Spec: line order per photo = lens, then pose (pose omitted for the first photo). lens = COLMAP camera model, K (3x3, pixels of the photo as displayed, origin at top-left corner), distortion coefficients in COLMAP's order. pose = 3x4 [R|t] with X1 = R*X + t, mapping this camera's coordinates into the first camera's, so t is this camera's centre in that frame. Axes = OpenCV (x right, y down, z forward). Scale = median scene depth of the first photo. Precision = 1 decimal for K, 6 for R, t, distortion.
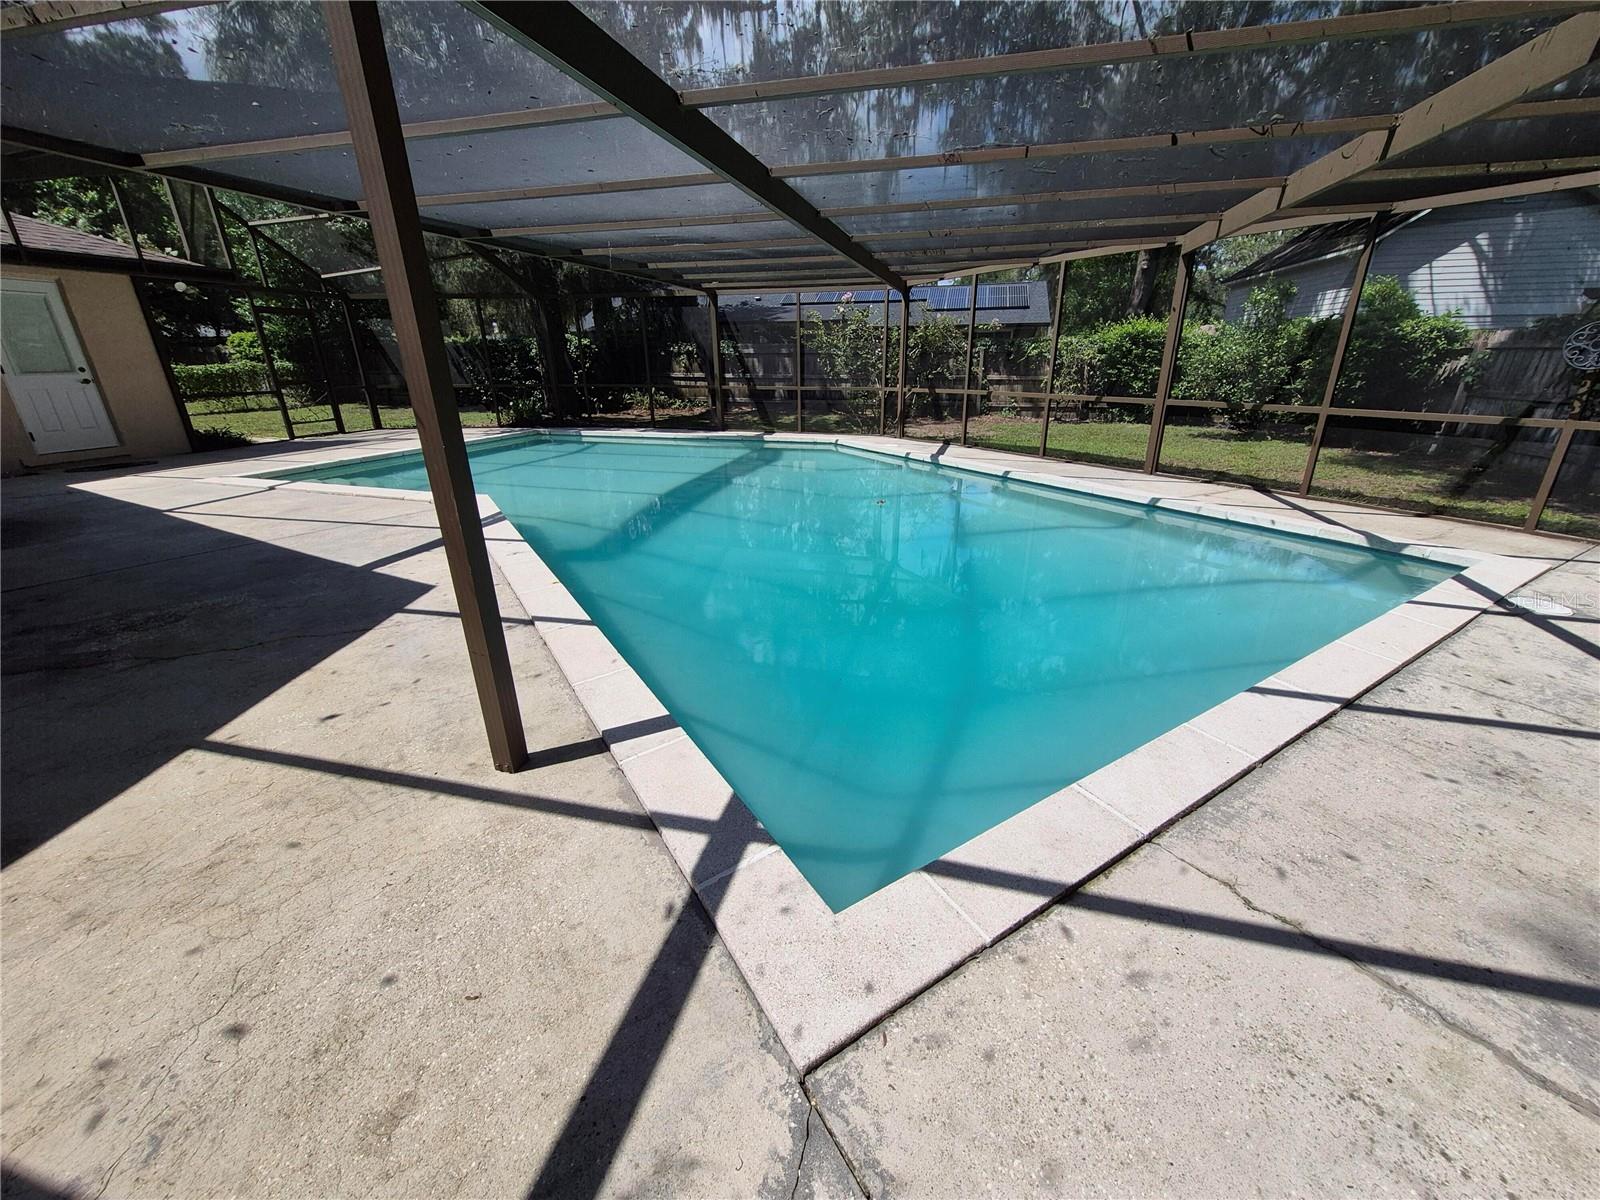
lens RADIAL K [[631.2, 0, 807.5], [0, 631.2, 600.2], [0, 0, 1]] dist [-0.000165, -0.000042]
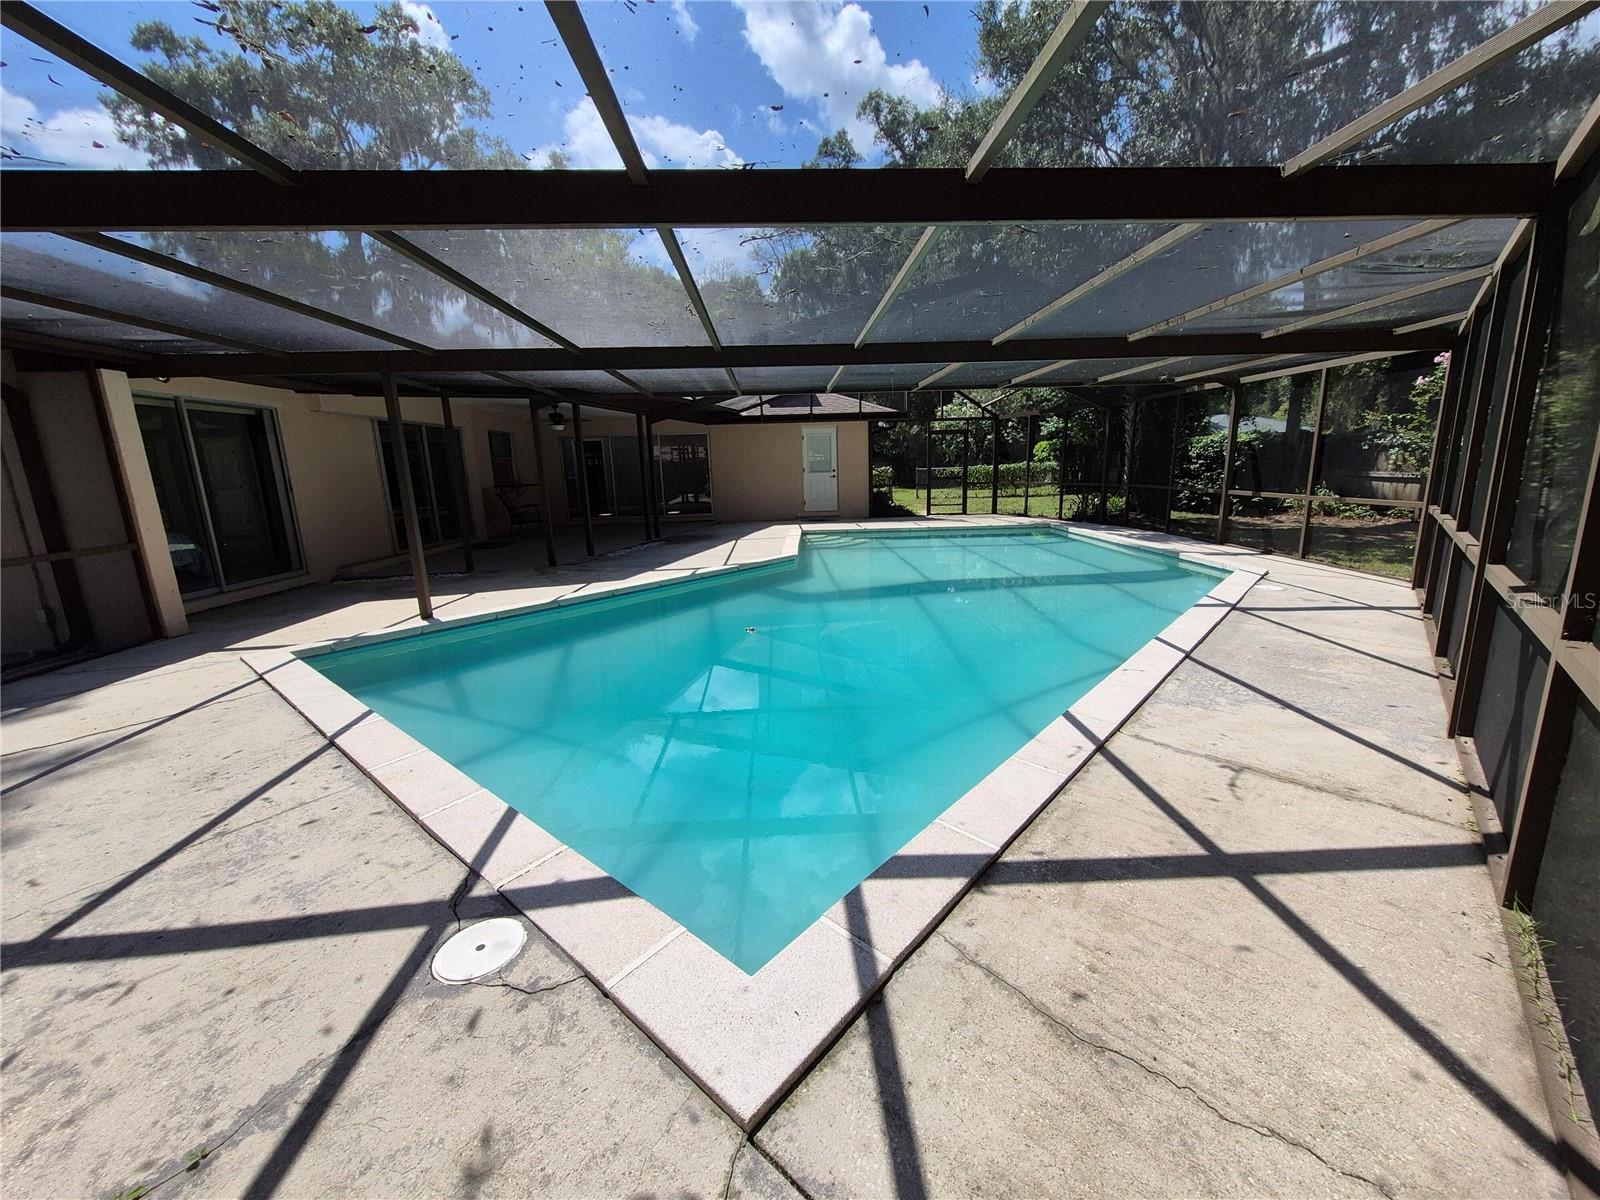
lens RADIAL K [[631.2, 0, 807.5], [0, 631.2, 600.2], [0, 0, 1]] dist [-0.000165, -0.000042]
pose [[0.294623, 0.195841, -0.935331, 1.628503], [-0.320335, 0.942385, 0.096415, -0.387445], [0.900324, 0.271213, 0.340383, 0.963057]]
